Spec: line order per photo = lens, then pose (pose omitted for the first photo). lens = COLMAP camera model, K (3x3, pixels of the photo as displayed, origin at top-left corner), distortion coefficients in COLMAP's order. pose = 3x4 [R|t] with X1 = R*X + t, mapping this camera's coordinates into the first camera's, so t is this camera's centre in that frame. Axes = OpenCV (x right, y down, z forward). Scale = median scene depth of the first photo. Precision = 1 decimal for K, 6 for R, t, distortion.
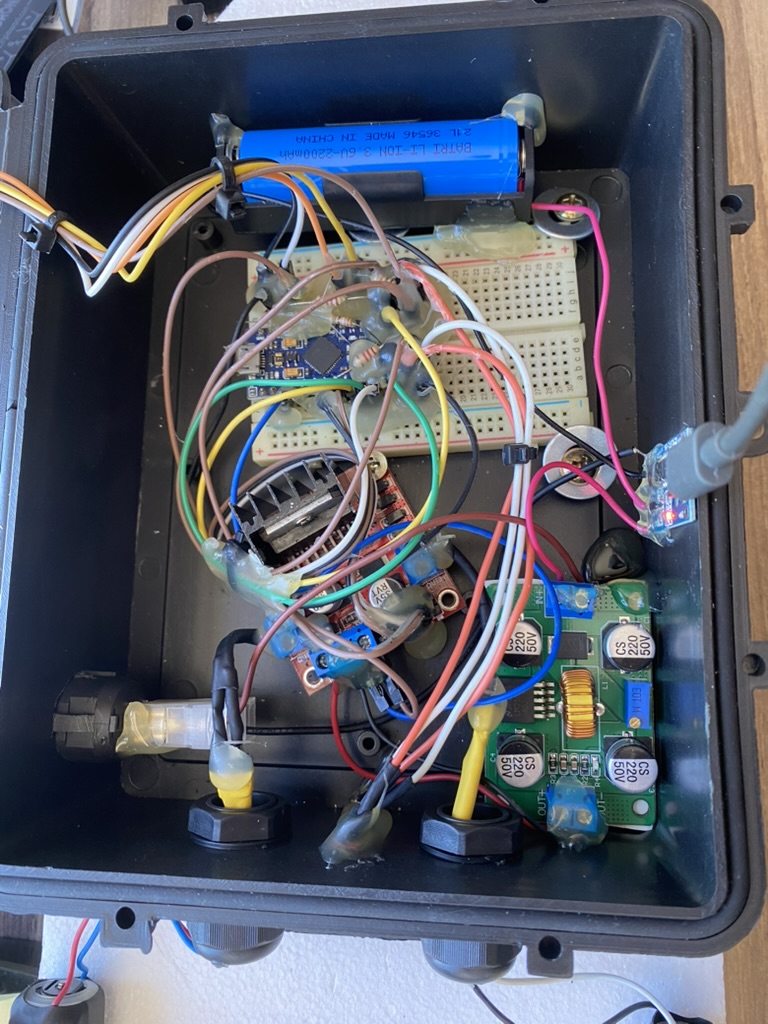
lens RADIAL K [[764.0, 0, 384.0], [0, 764.0, 512.0], [0, 0, 1]] dist [-0.002983, -0.000506]
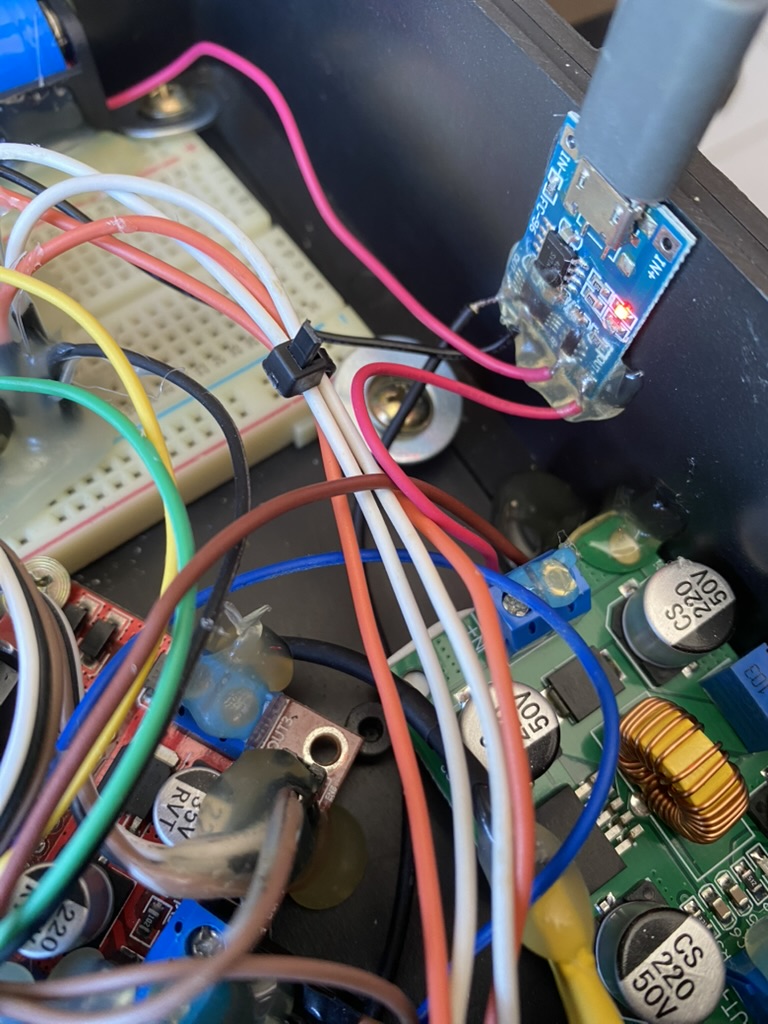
lens RADIAL K [[802.6, 0, 384.0], [0, 802.6, 512.0], [0, 0, 1]] dist [-0.057805, 0.004523]
pose [[0.817285, -0.441856, 0.369875, -0.001108], [0.528442, 0.830666, -0.175338, 0.110289], [-0.229768, 0.338759, 0.912386, 0.547057]]
